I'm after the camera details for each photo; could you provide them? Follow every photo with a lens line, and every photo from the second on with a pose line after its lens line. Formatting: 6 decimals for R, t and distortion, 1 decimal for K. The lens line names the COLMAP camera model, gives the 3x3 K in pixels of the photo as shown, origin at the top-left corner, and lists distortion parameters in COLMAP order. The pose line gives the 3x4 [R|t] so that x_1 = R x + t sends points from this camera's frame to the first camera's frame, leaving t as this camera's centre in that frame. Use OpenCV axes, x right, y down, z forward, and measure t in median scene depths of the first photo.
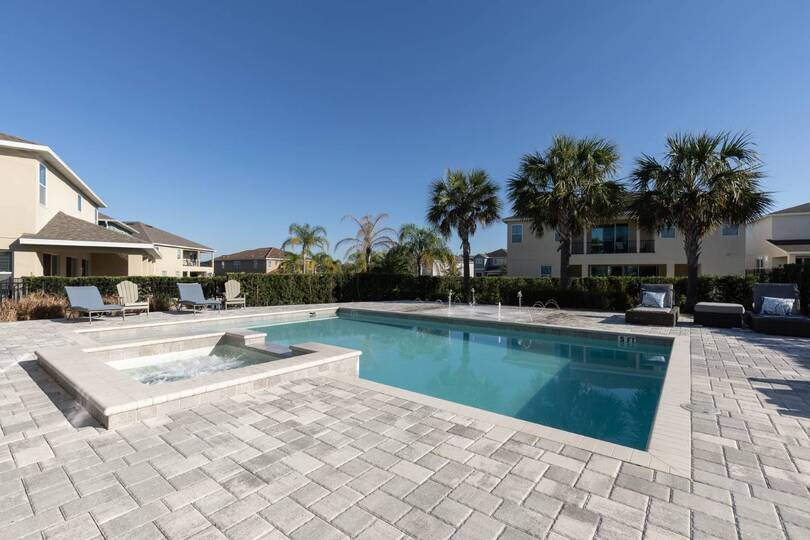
lens RADIAL K [[363.5, 0, 405.0], [0, 363.5, 270.0], [0, 0, 1]] dist [0.000255, 0.000041]
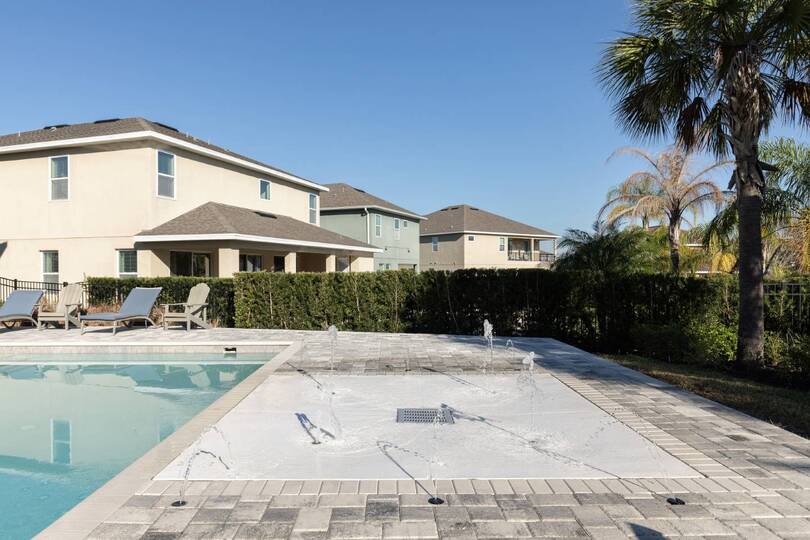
lens RADIAL K [[564.5, 0, 405.0], [0, 564.5, 270.0], [0, 0, 1]] dist [0.000286, 0.000107]
pose [[0.636329, -0.007220, -0.771384, 0.435569], [0.015138, 0.999881, 0.003129, 0.004791], [0.771269, -0.013669, 0.636363, 0.551372]]
